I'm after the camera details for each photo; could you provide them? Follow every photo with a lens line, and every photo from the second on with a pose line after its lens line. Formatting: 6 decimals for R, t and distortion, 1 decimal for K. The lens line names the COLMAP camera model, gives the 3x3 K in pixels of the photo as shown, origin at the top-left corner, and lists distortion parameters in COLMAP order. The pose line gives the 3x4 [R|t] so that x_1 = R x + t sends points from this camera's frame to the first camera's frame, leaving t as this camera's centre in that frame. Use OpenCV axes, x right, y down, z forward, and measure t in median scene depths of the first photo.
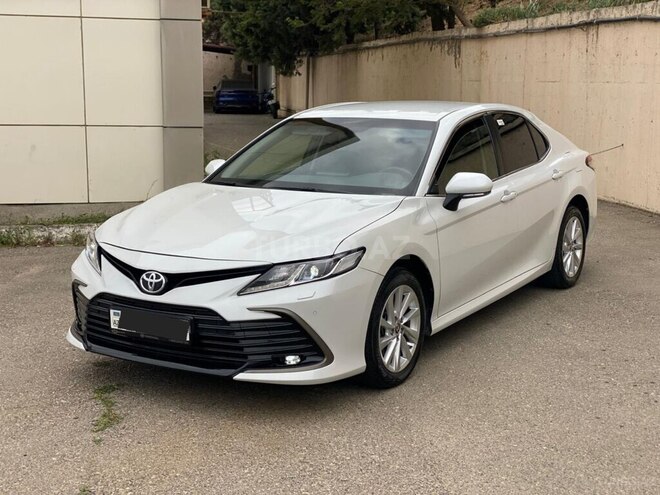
lens RADIAL K [[969.2, 0, 330.0], [0, 969.2, 247.5], [0, 0, 1]] dist [0.263111, -0.710120]
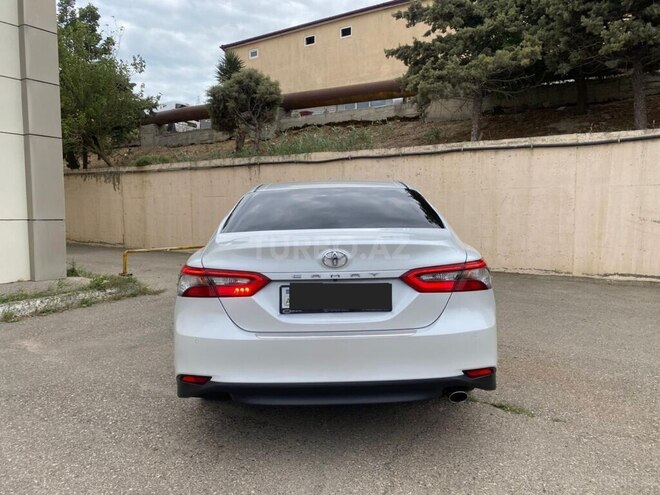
lens RADIAL K [[502.9, 0, 329.5], [0, 502.9, 256.8], [0, 0, 1]] dist [0.051834, -0.074702]
pose [[0.706330, -0.069676, 0.704446, -0.543058], [0.126952, 0.991478, -0.029226, -0.017624], [-0.696406, 0.110074, 0.709156, 0.445804]]
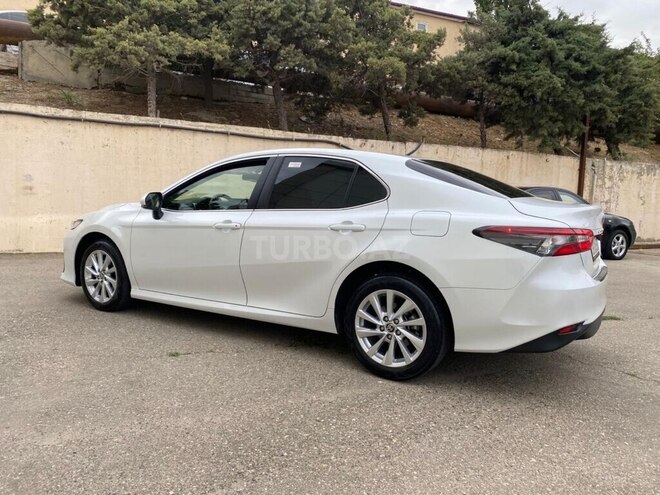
lens RADIAL K [[505.9, 0, 330.0], [0, 505.9, 247.5], [0, 0, 1]] dist [-0.000461, -0.003521]
pose [[-0.233697, -0.092028, 0.967944, -0.689996], [0.137013, 0.982460, 0.126488, -0.088496], [-0.962607, 0.162181, -0.216989, 0.996138]]
